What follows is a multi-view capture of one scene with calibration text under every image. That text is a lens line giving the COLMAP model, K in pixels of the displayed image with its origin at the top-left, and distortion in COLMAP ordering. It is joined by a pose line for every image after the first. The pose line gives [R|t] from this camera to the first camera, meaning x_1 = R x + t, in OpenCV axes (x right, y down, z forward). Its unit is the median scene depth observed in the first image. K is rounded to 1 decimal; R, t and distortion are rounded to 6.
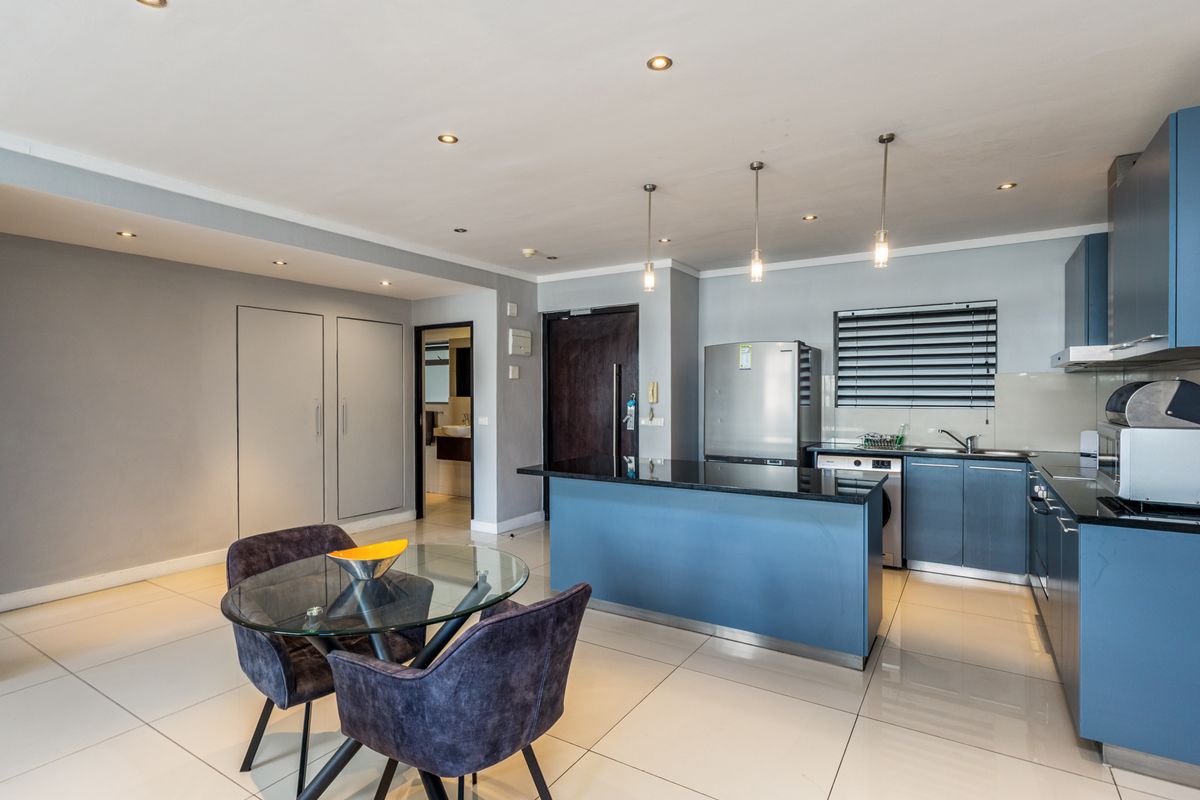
lens RADIAL K [[596.8, 0, 553.8], [0, 596.8, 401.3], [0, 0, 1]] dist [-0.000825, 0.000184]
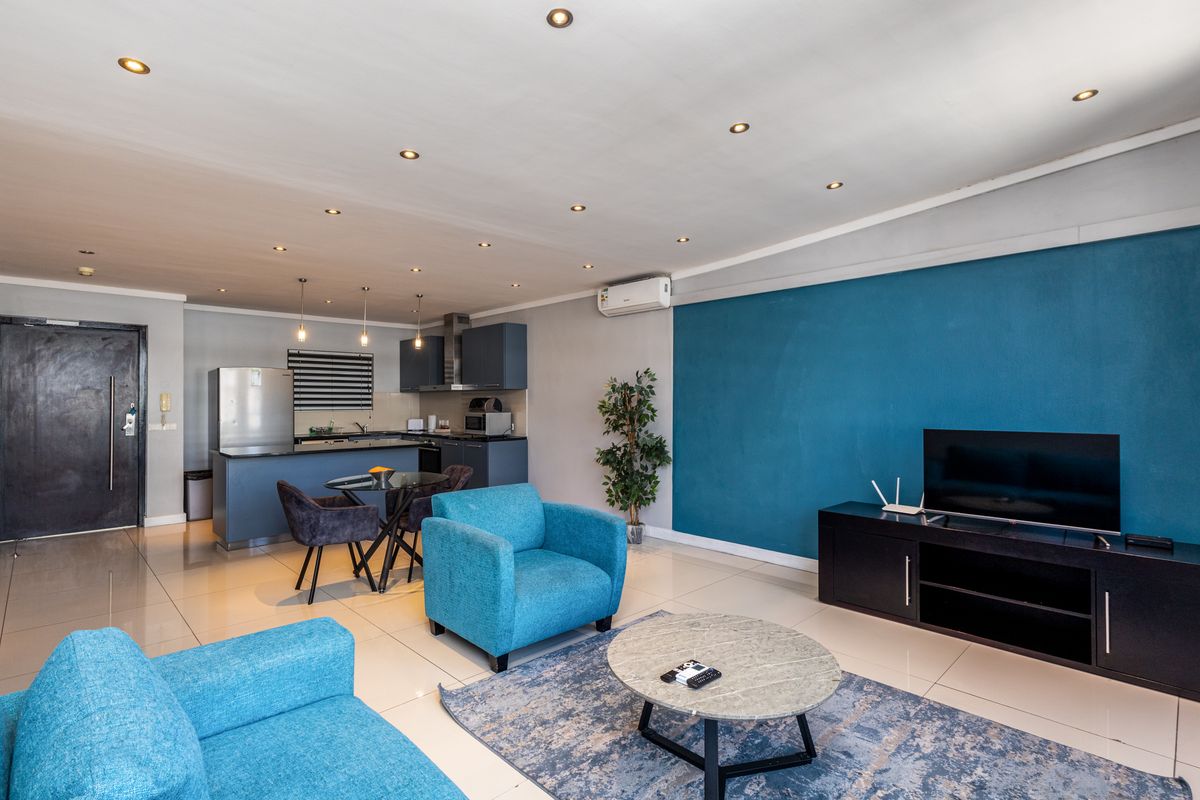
lens RADIAL K [[560.2, 0, 600.0], [0, 560.2, 400.0], [0, 0, 1]] dist [0.002375, 0.000467]
pose [[0.224551, 0.003003, 0.974458, -0.801569], [0.016586, 0.999839, -0.006903, 0.003105], [-0.974321, 0.017712, 0.224465, -0.109143]]
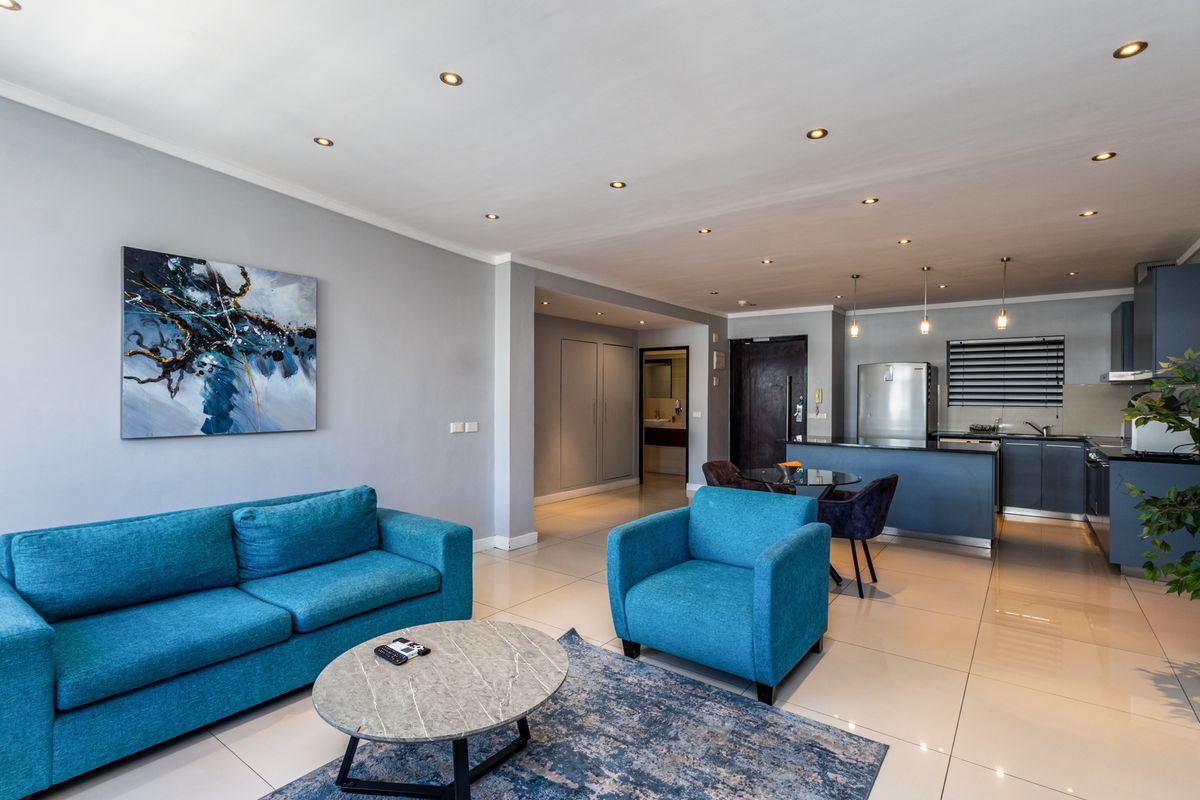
lens RADIAL K [[560.2, 0, 600.0], [0, 560.2, 400.0], [0, 0, 1]] dist [0.002375, 0.000467]
pose [[0.999024, 0.006531, -0.043684, -0.335734], [-0.006772, 0.999963, -0.005357, 0.006694], [0.043647, 0.005648, 0.999031, -0.427724]]
